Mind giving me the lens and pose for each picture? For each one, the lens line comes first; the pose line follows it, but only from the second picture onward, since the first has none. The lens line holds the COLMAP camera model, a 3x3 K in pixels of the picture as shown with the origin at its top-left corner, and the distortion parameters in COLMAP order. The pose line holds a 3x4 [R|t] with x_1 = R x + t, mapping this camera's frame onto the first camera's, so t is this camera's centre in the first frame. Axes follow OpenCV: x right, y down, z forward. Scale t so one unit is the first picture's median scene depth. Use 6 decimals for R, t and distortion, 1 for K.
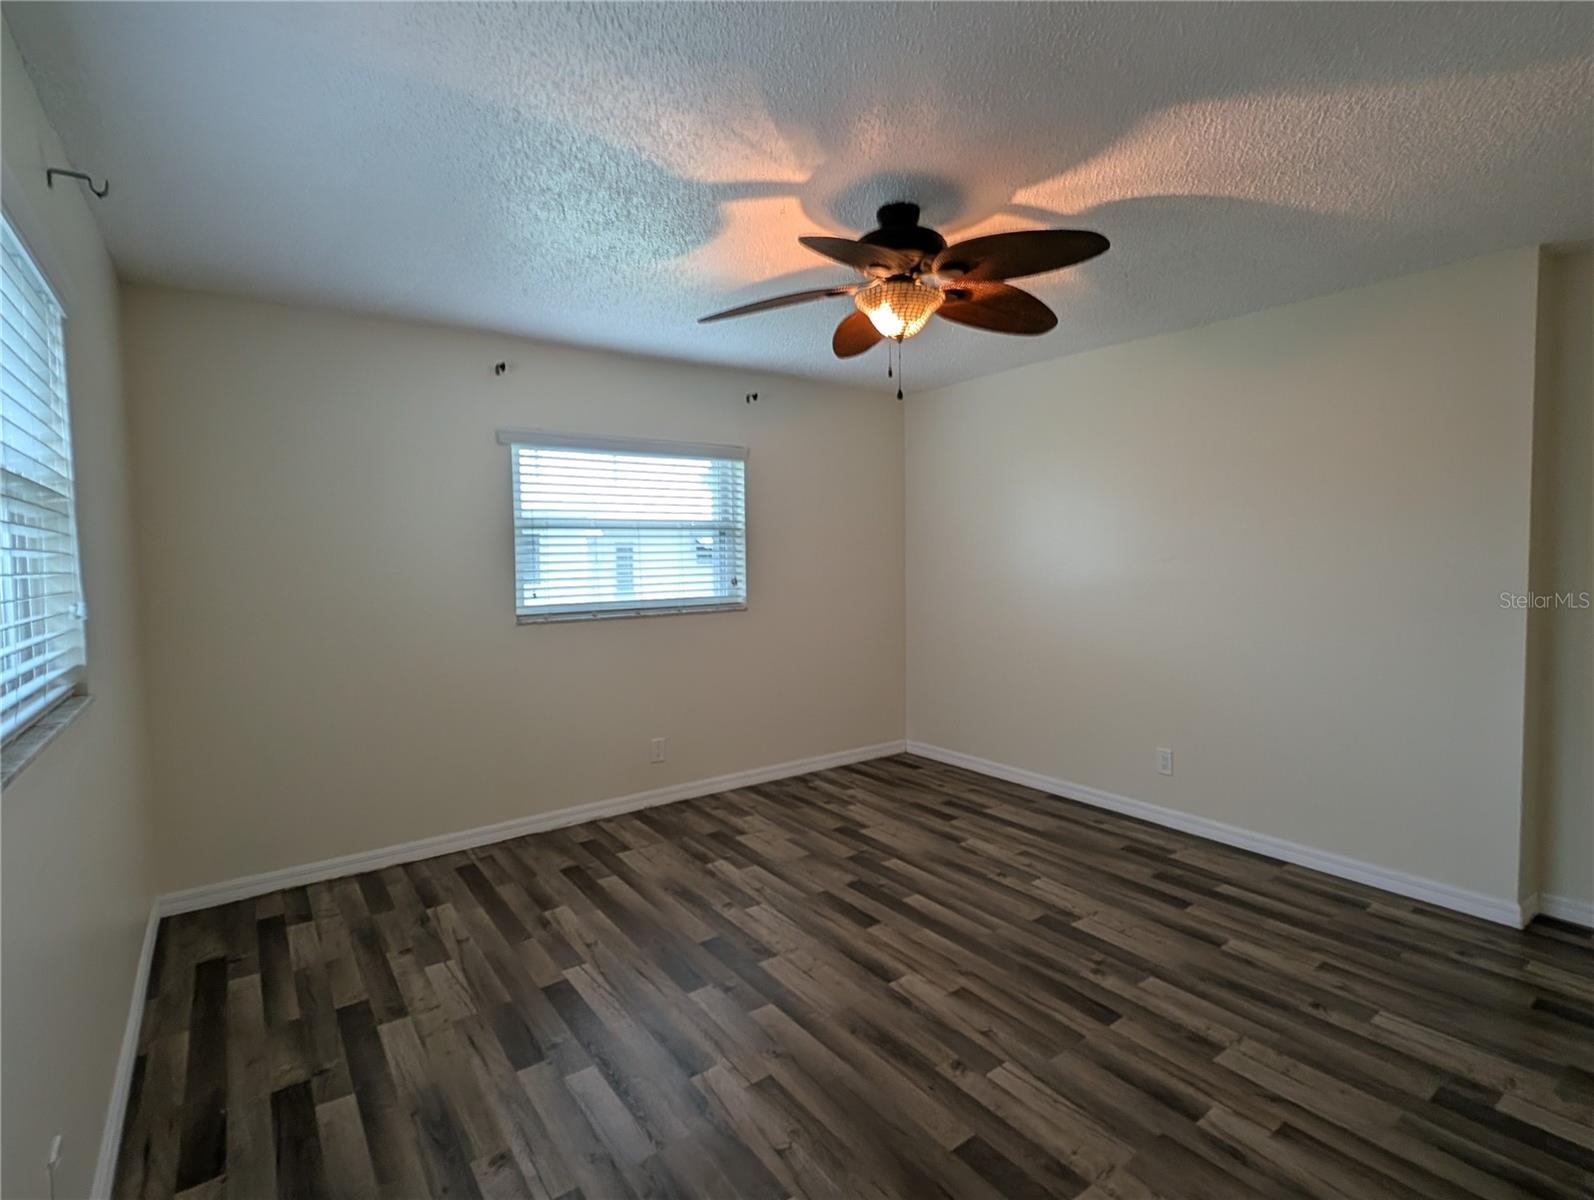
lens RADIAL K [[777.0, 0, 797.0], [0, 777.0, 600.0], [0, 0, 1]] dist [0.004794, 0.000187]
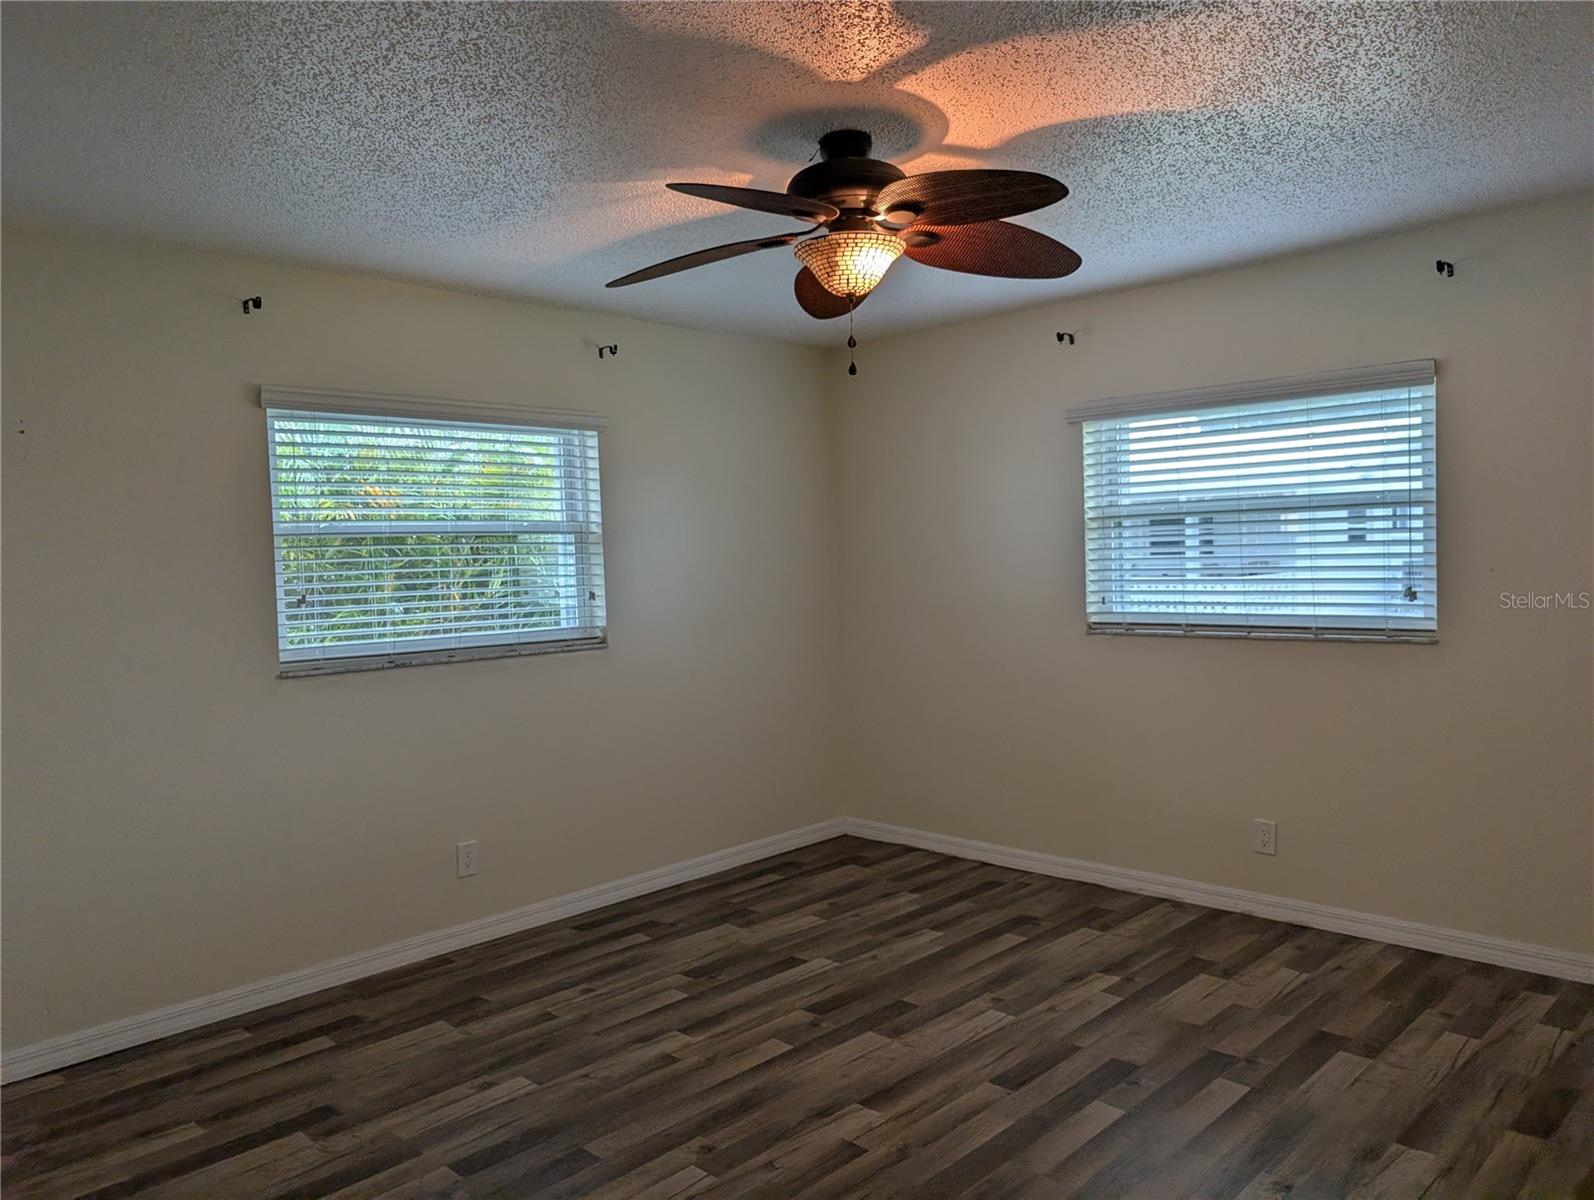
lens RADIAL K [[1149.6, 0, 797.0], [0, 1149.6, 600.0], [0, 0, 1]] dist [-0.008676, -0.002948]
pose [[0.161568, 0.051586, -0.985512, 0.900874], [-0.031883, 0.998384, 0.047033, -0.057920], [0.986346, 0.023822, 0.162952, 0.528824]]
